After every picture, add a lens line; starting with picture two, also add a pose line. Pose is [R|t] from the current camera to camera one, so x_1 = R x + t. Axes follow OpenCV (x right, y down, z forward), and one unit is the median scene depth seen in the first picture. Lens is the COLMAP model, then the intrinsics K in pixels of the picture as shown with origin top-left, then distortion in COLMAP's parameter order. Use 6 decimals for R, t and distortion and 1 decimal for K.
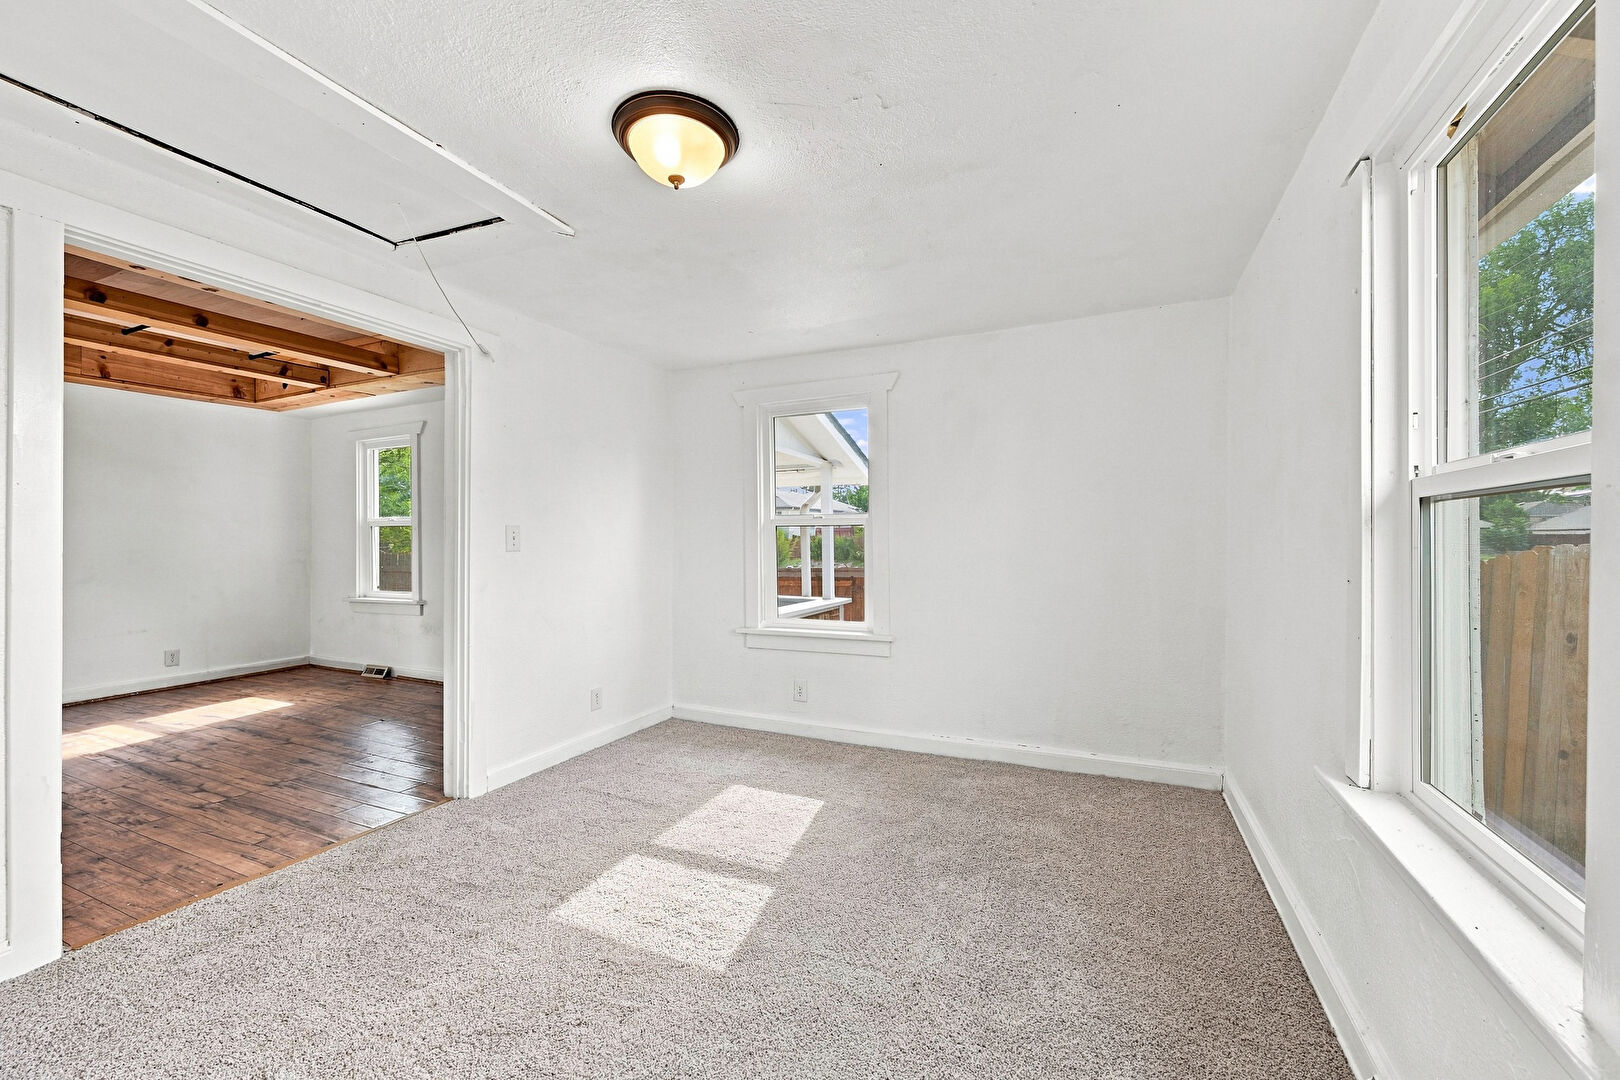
lens RADIAL K [[639.2, 0, 814.0], [0, 639.2, 540.2], [0, 0, 1]] dist [-0.000949, 0.000201]
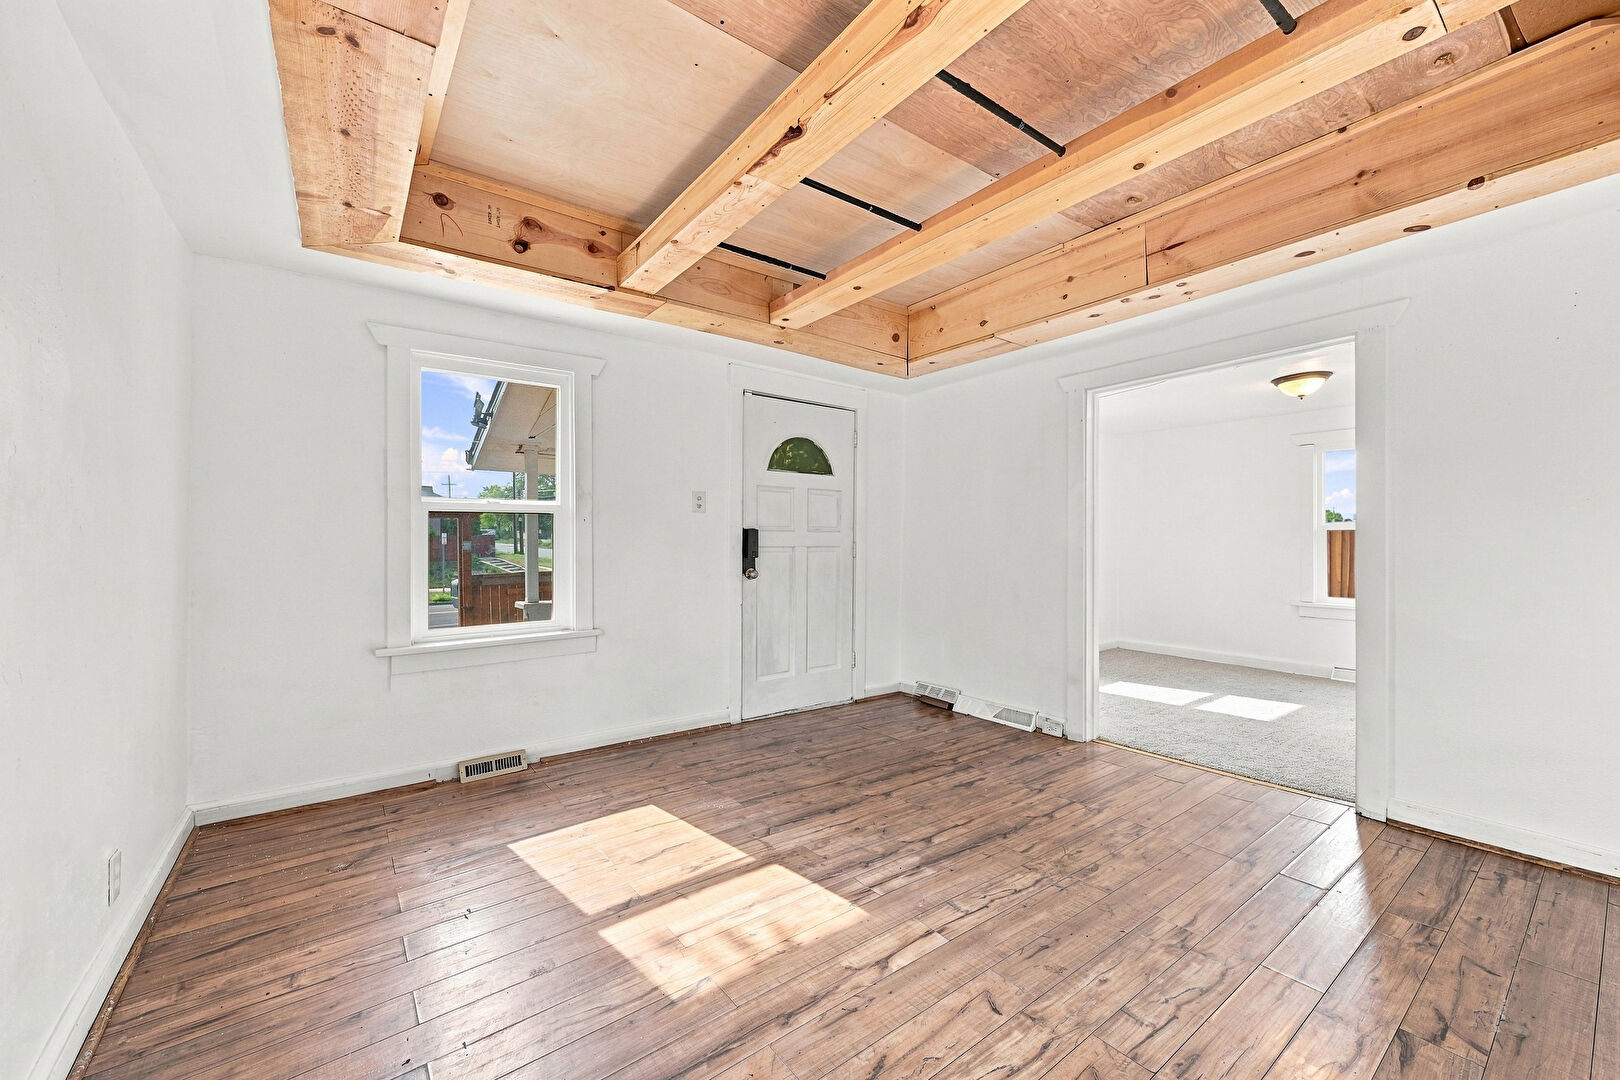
lens RADIAL K [[639.2, 0, 815.8], [0, 639.2, 539.8], [0, 0, 1]] dist [-0.000949, 0.000201]
pose [[0.476989, -0.003795, 0.878901, -1.861160], [-0.002022, 0.999983, 0.005415, -0.000574], [-0.878907, -0.004360, 0.476973, 0.839676]]
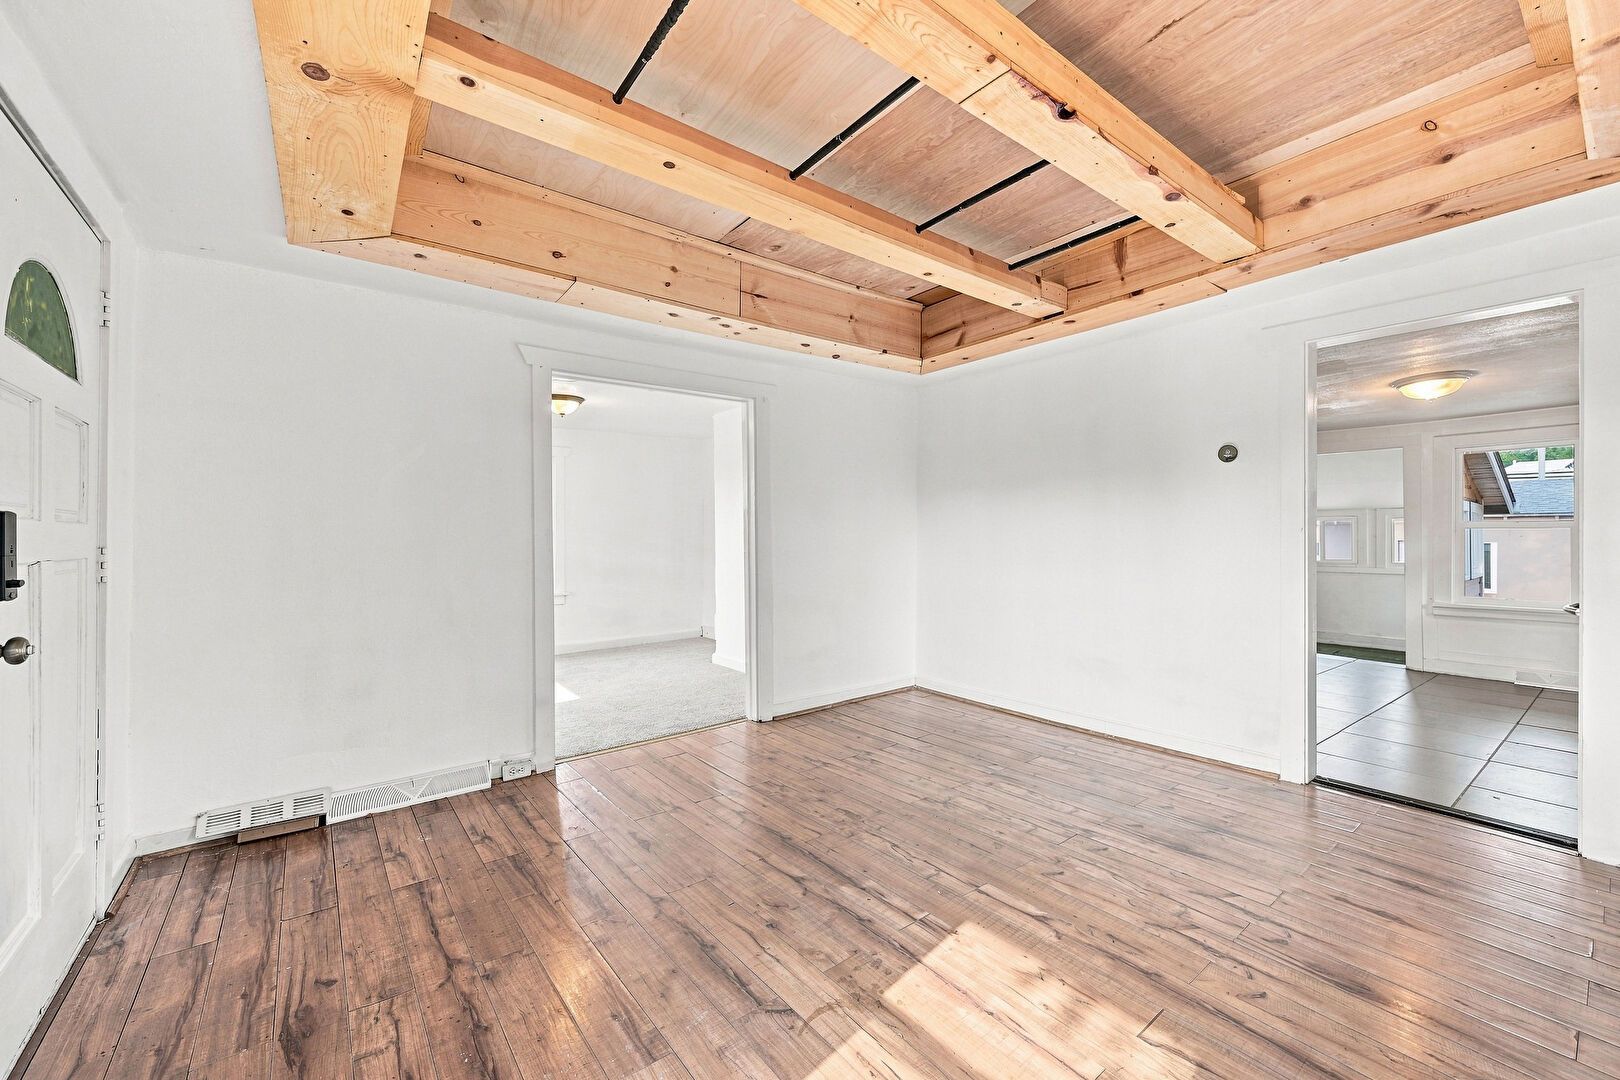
lens RADIAL K [[639.2, 0, 809.6], [0, 639.2, 537.3], [0, 0, 1]] dist [-0.000949, 0.000201]
pose [[-0.886408, -0.002038, 0.462900, -1.429860], [-0.002234, 0.999997, 0.000124, 0.001412], [-0.462899, -0.000924, -0.886410, 1.714824]]
